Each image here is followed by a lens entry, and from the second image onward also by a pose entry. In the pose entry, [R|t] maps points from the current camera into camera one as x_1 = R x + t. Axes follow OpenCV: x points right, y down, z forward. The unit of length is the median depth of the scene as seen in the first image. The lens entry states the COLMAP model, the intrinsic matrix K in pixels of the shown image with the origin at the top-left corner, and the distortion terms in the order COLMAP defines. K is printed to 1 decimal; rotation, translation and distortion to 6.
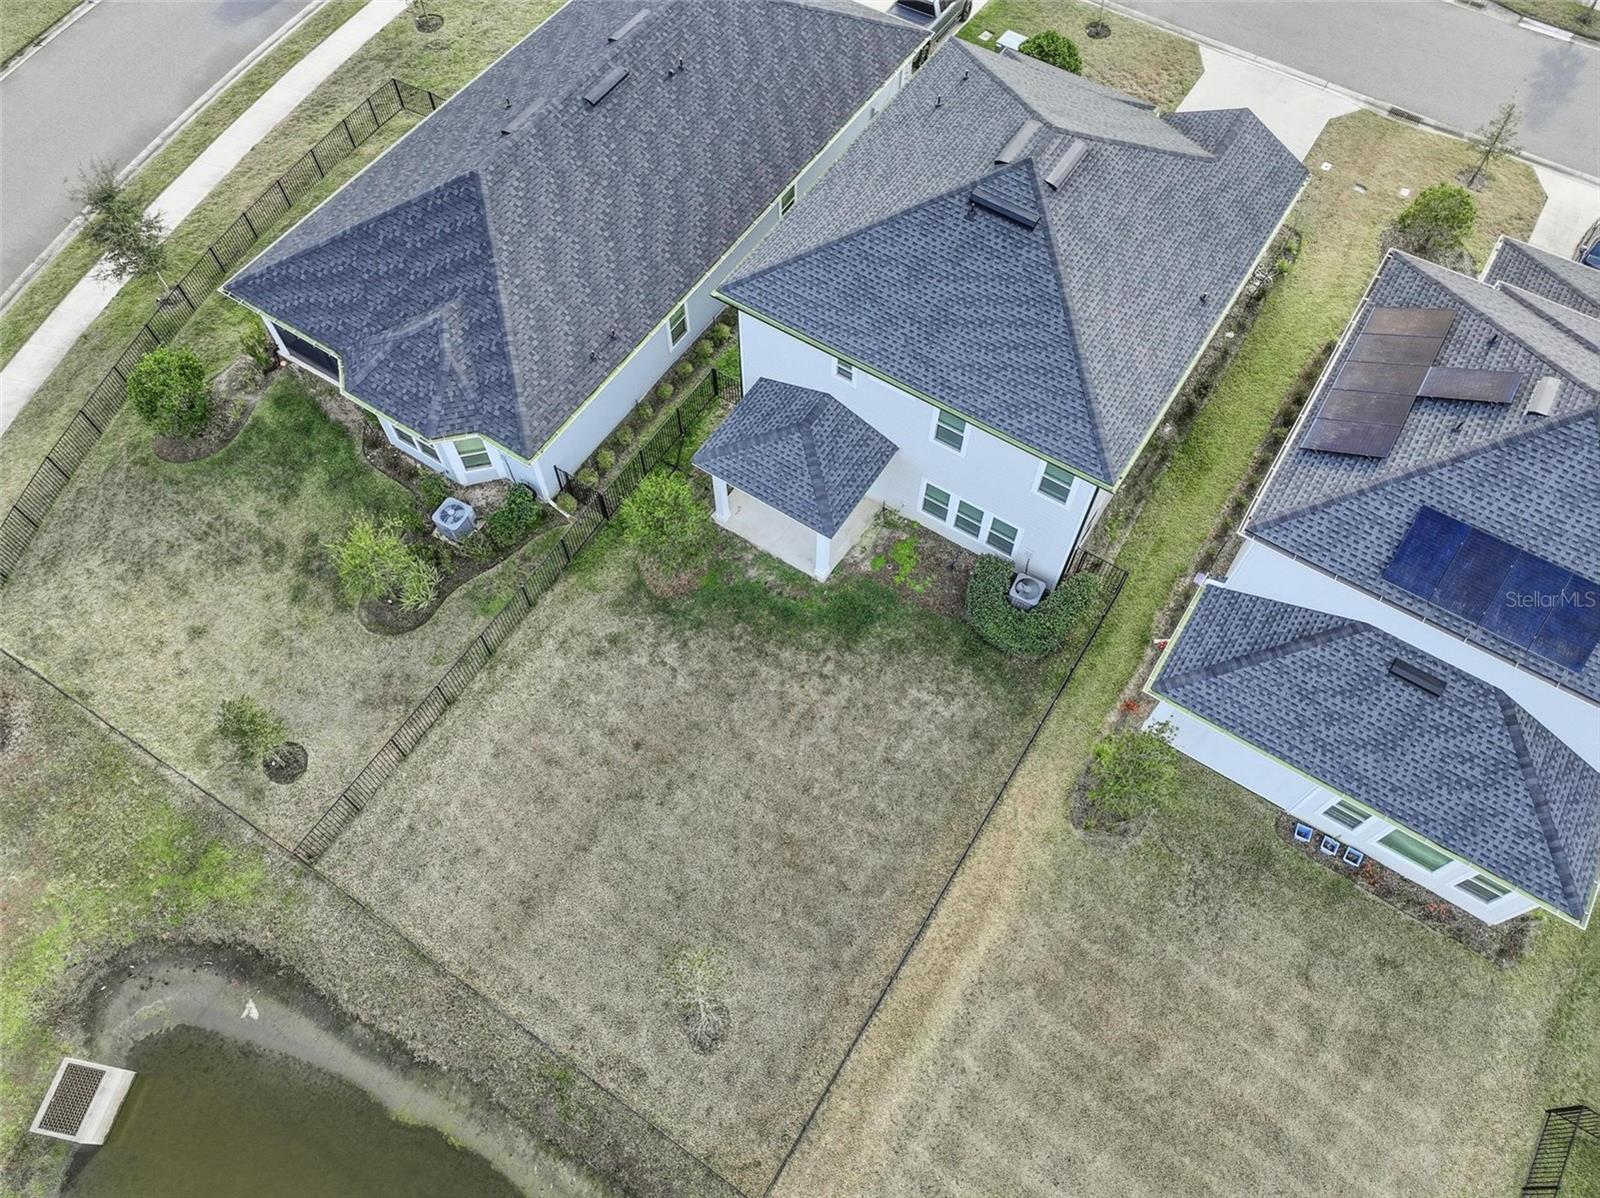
lens RADIAL K [[1124.5, 0, 799.8], [0, 1124.5, 603.2], [0, 0, 1]] dist [-0.002304, 0.018418]
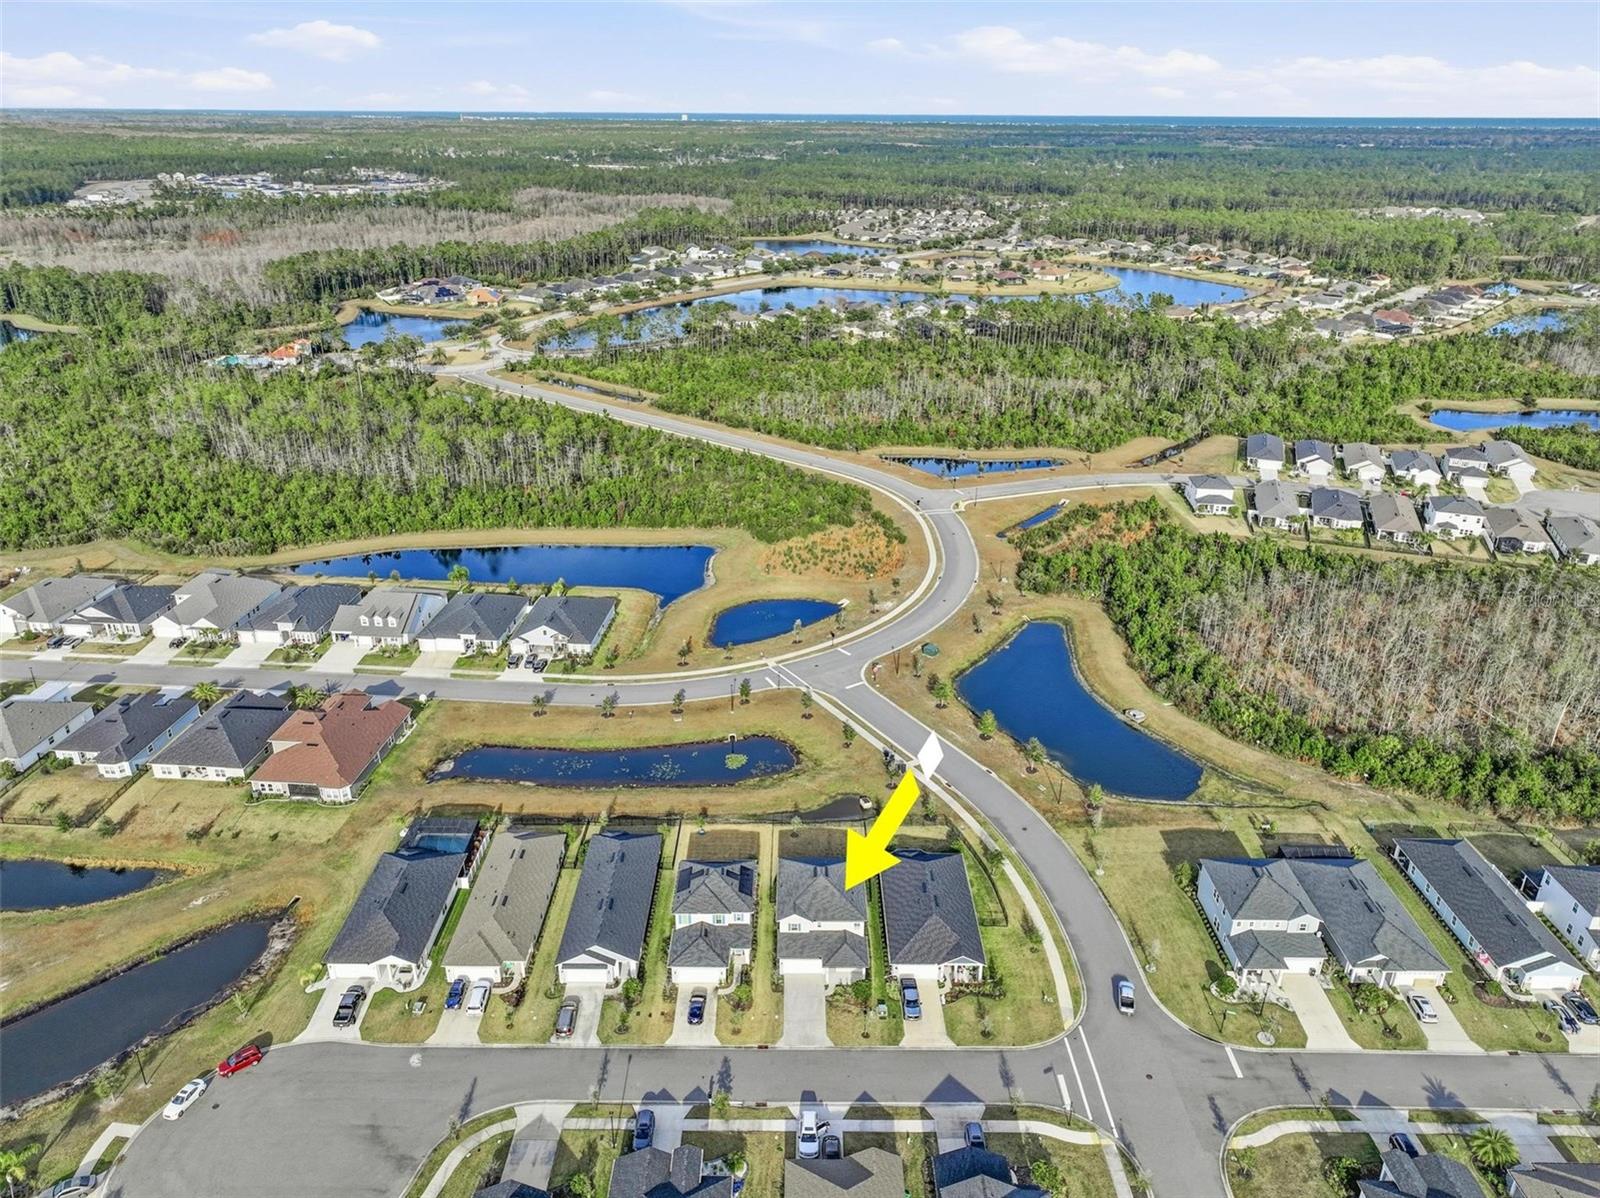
lens RADIAL K [[1124.5, 0, 799.8], [0, 1124.5, 603.2], [0, 0, 1]] dist [-0.002304, 0.018418]
pose [[-0.839859, 0.212484, -0.499486, 2.336709], [-0.478074, 0.146226, 0.866062, -4.476163], [0.257063, 0.966162, -0.021226, -0.092969]]
